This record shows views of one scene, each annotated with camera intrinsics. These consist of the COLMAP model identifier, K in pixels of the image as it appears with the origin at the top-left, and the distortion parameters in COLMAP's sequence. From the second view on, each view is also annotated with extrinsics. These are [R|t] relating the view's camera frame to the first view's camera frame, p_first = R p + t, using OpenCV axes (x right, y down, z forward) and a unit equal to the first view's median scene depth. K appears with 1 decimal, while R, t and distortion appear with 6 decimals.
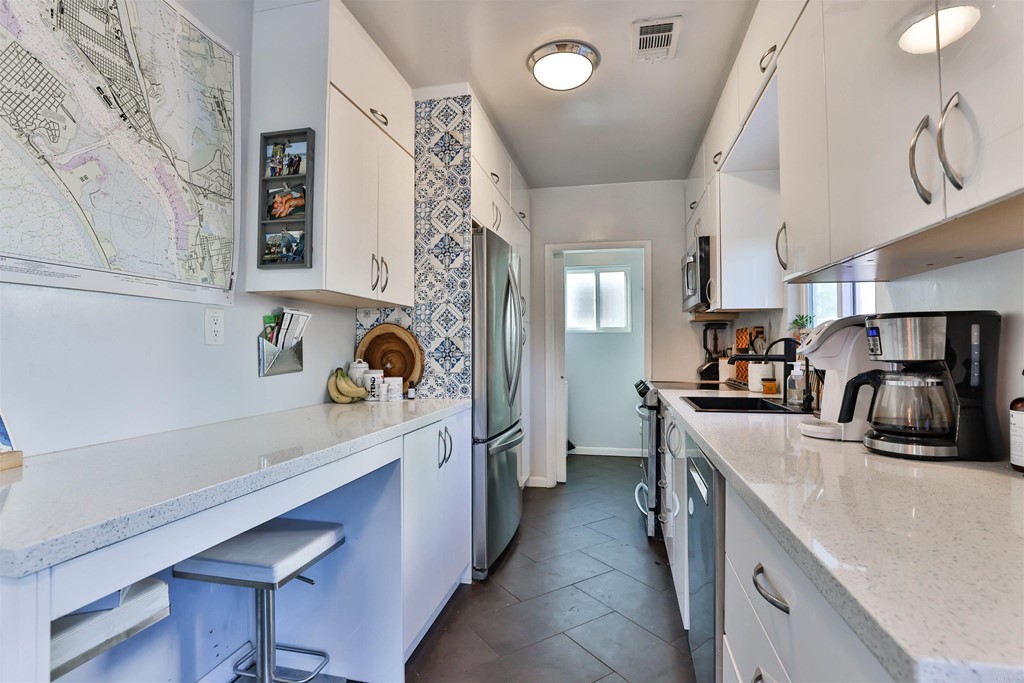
lens RADIAL K [[502.5, 0, 515.9], [0, 502.5, 340.9], [0, 0, 1]] dist [-0.037624, 0.009614]
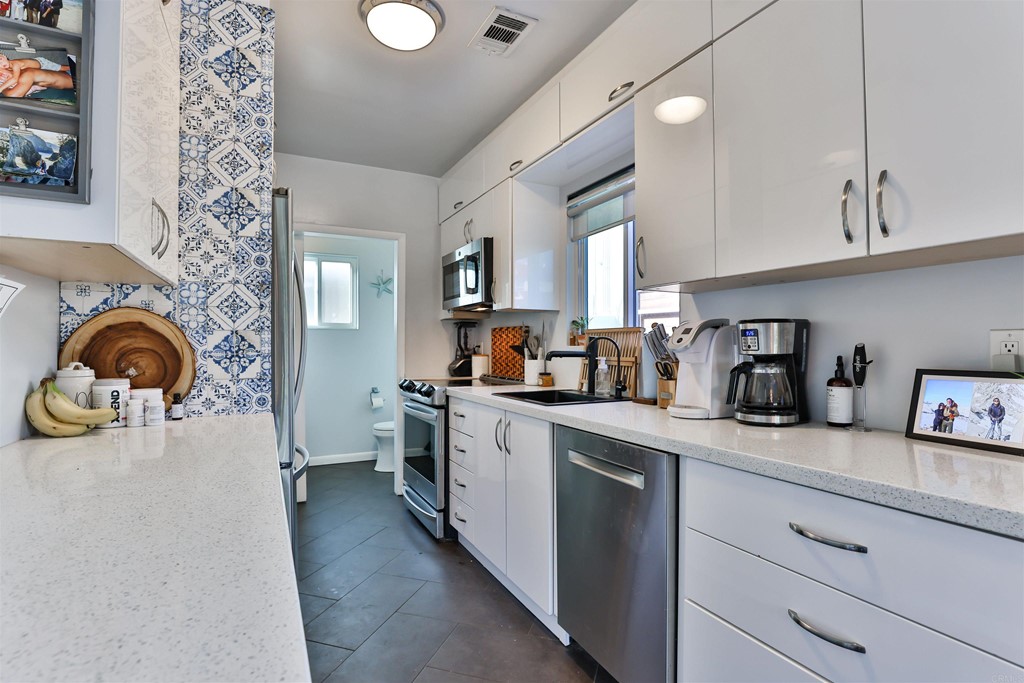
lens RADIAL K [[502.5, 0, 519.2], [0, 502.5, 346.9], [0, 0, 1]] dist [-0.037624, 0.009614]
pose [[0.766833, -0.001087, 0.641845, -0.282487], [-0.008802, 0.999887, 0.012210, 0.004223], [-0.641786, -0.015013, 0.766737, 0.182243]]
